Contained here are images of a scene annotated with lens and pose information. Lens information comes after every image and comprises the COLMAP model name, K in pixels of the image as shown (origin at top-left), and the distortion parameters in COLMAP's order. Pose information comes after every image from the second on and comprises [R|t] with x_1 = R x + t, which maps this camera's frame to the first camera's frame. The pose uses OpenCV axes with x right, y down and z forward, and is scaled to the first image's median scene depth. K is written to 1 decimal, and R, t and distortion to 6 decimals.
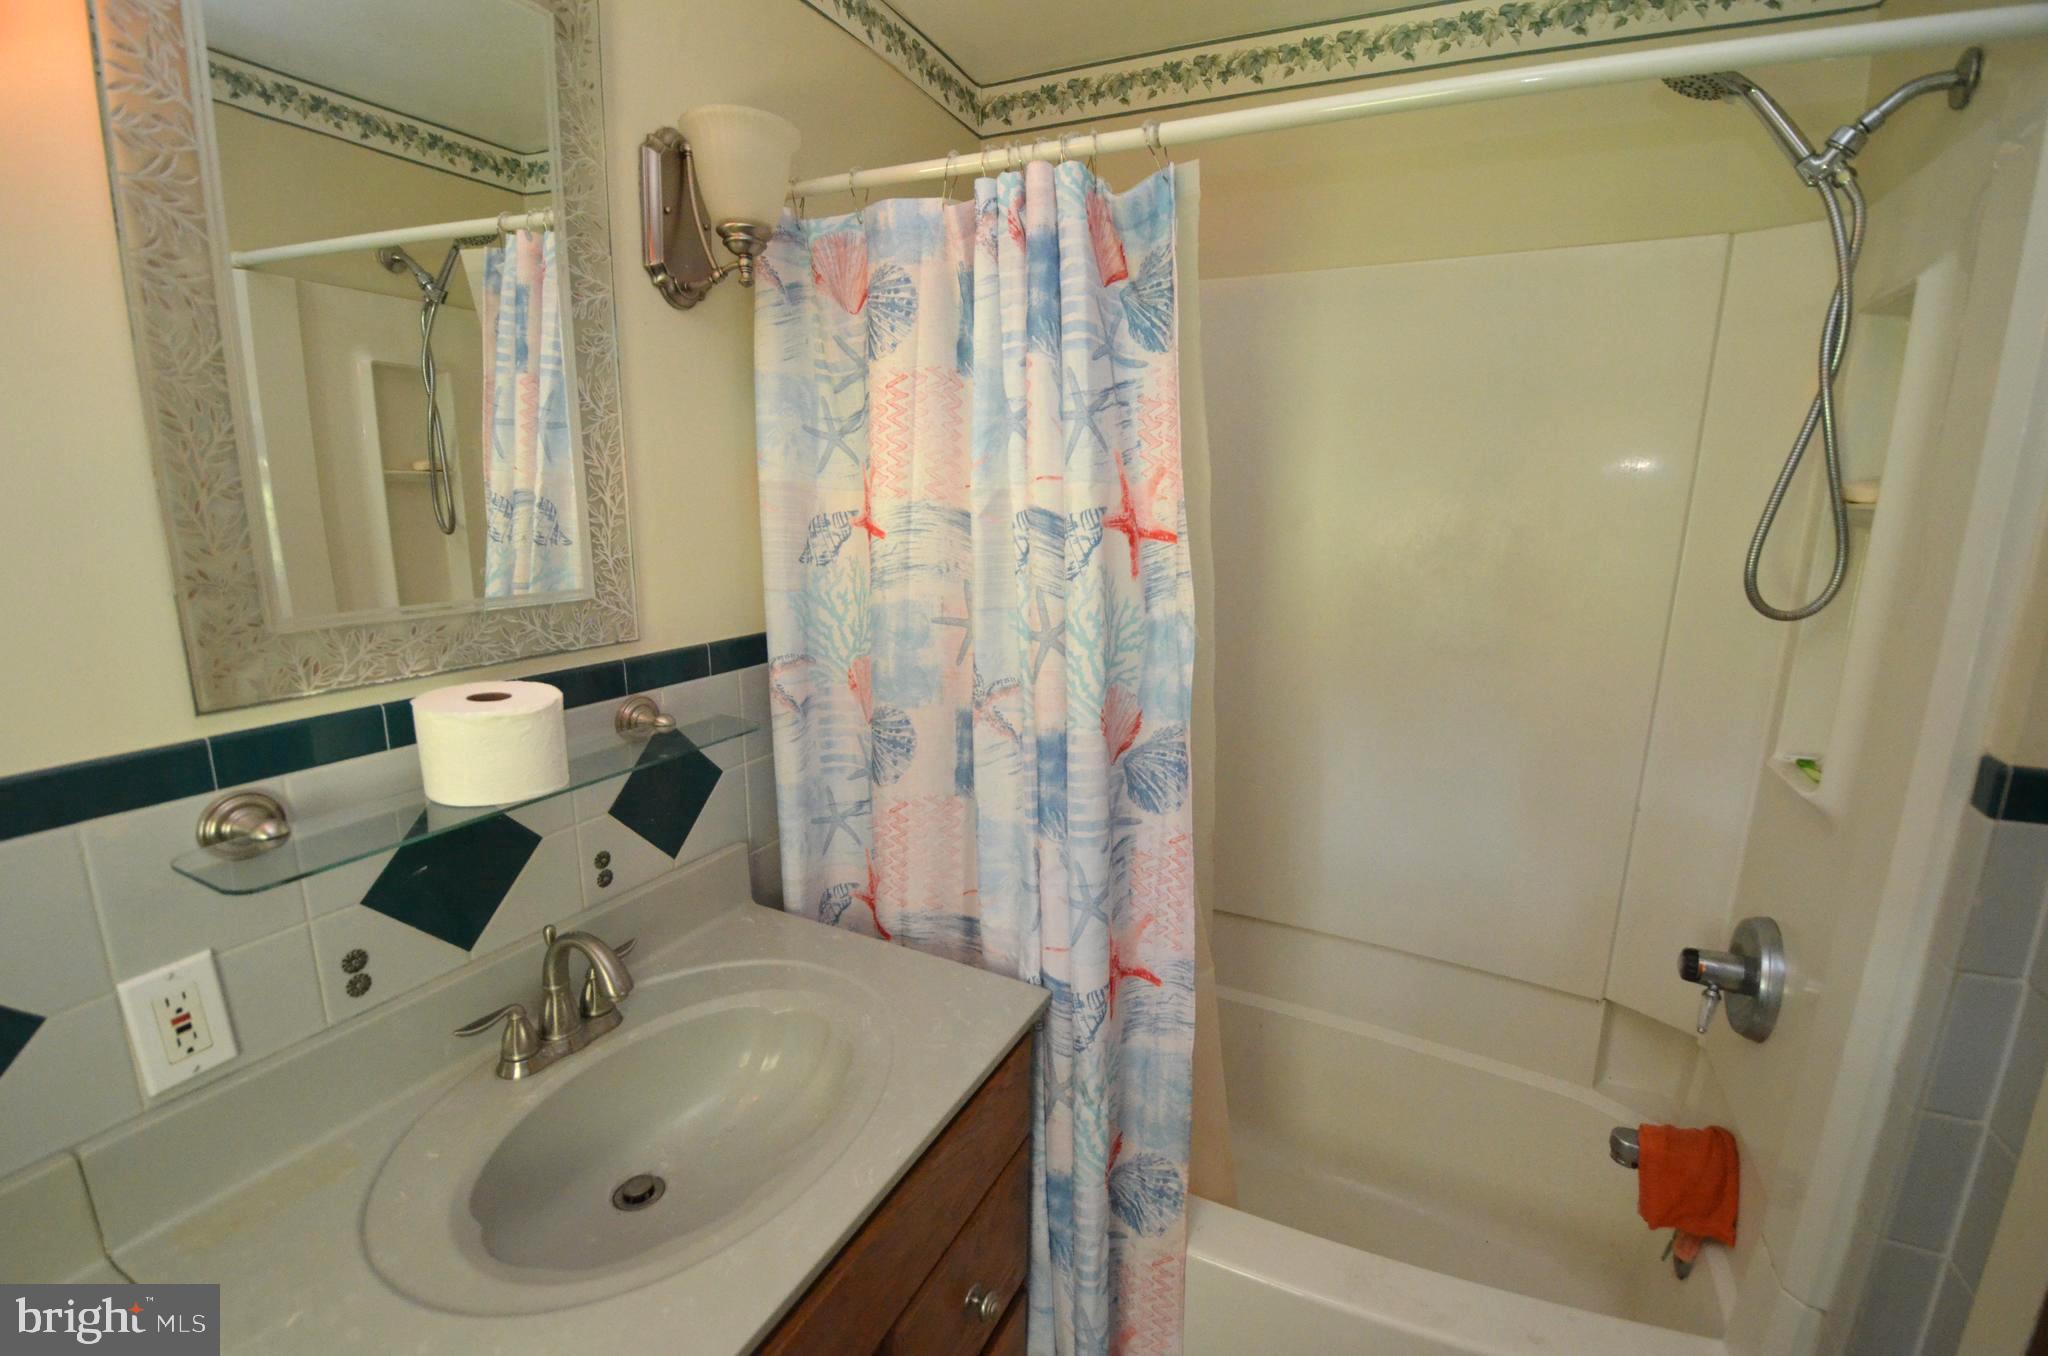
lens RADIAL K [[919.2, 0, 1024.0], [0, 919.2, 678.0], [0, 0, 1]] dist [-0.000728, -0.011599]
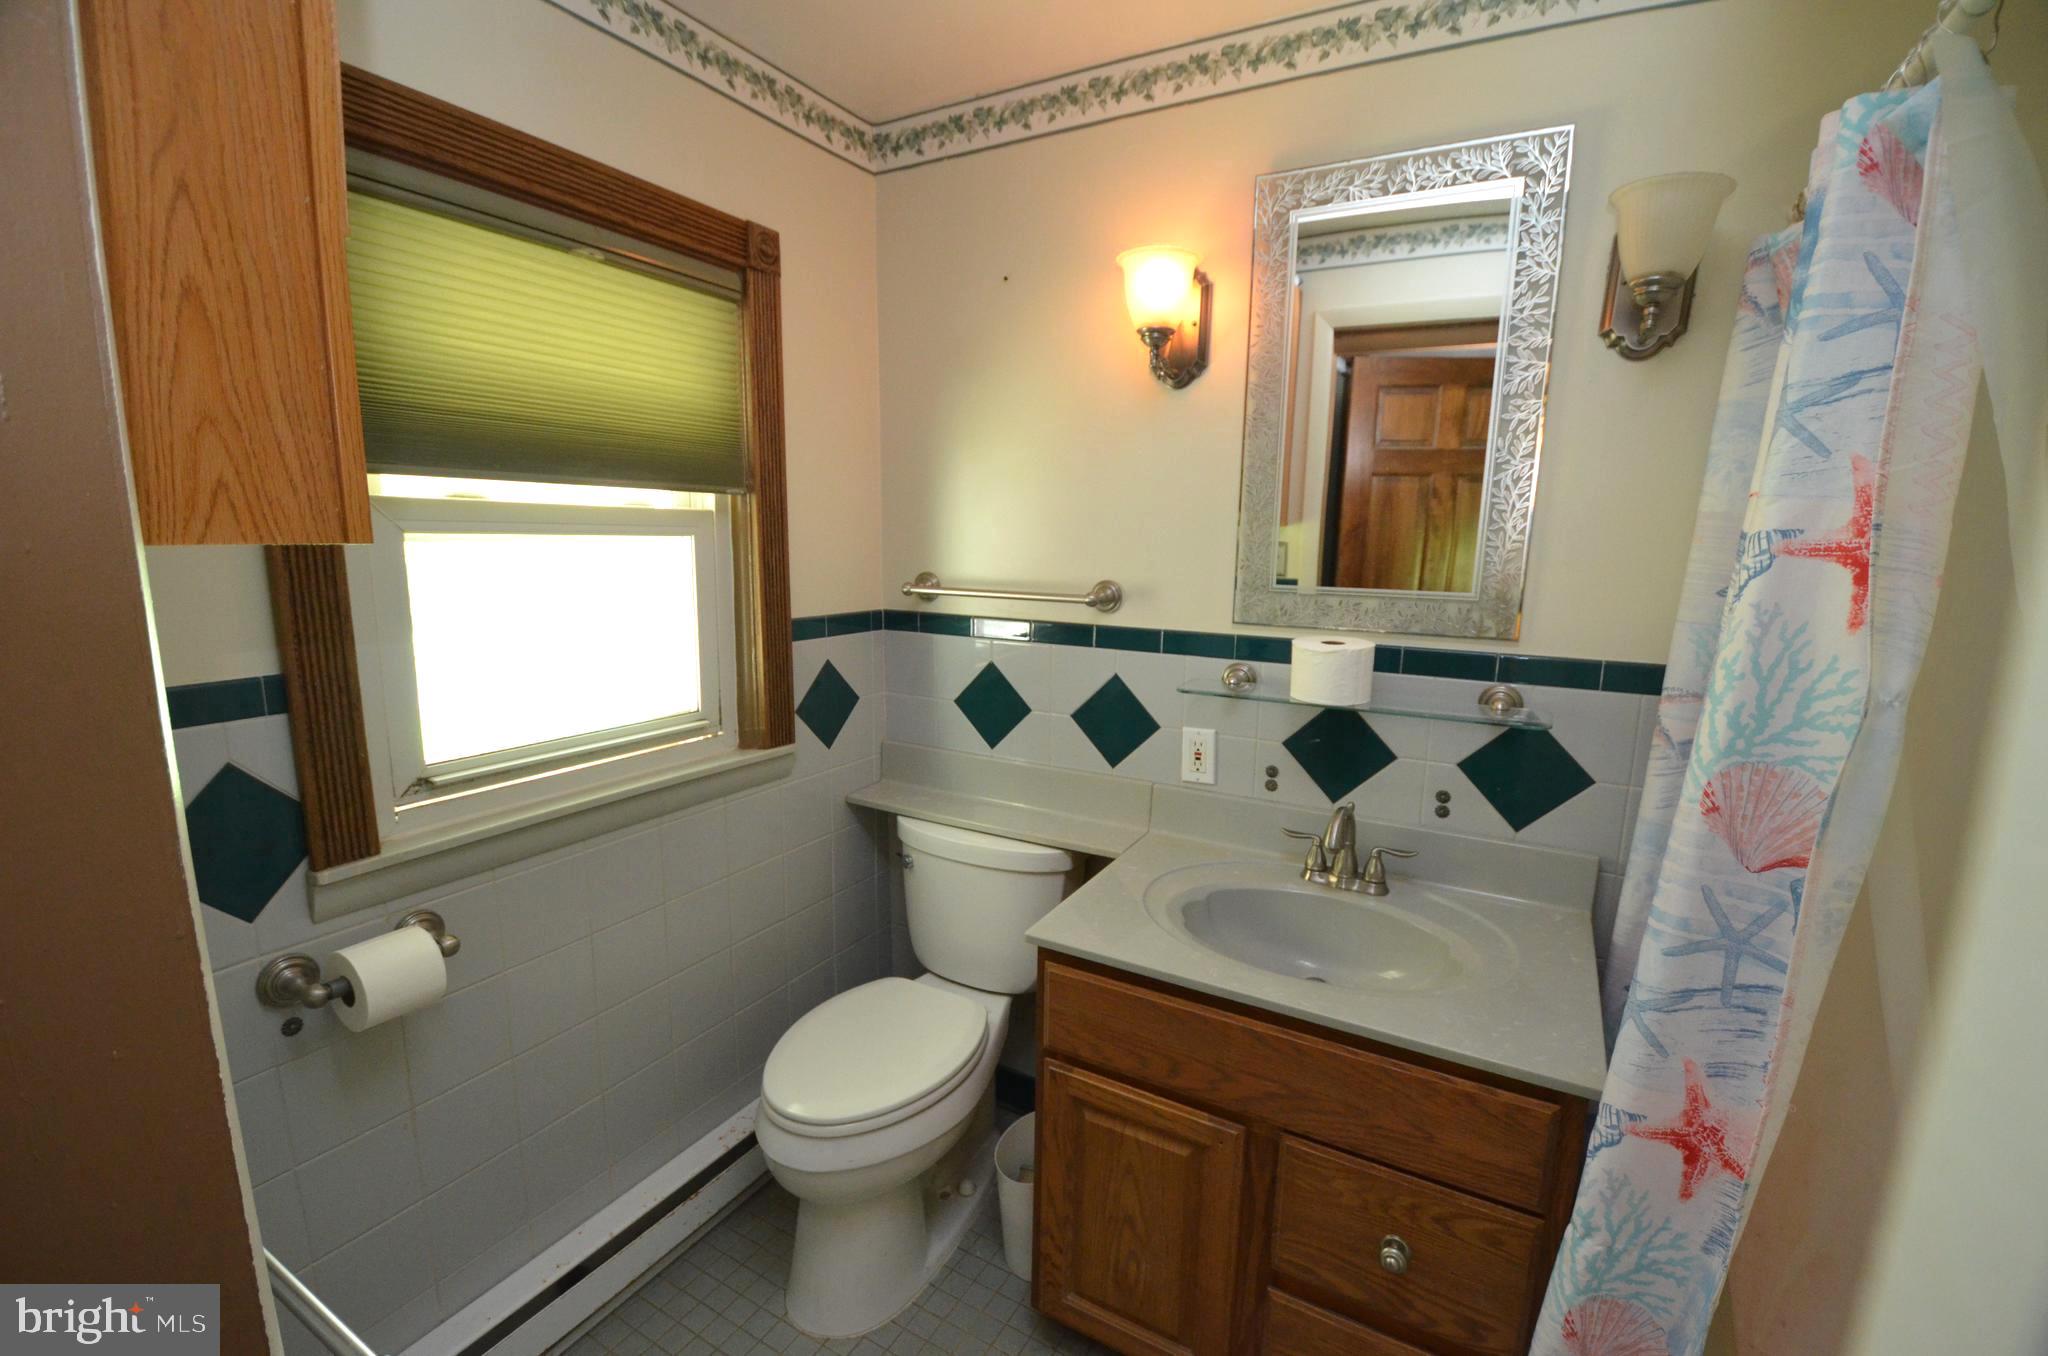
lens RADIAL K [[889.0, 0, 1026.9], [0, 889.0, 688.1], [0, 0, 1]] dist [0.018168, -0.025487]
pose [[-0.070713, 0.161177, -0.984389, 0.831123], [-0.216246, 0.960913, 0.172867, -0.047031], [0.973775, 0.225094, -0.033095, 0.416268]]
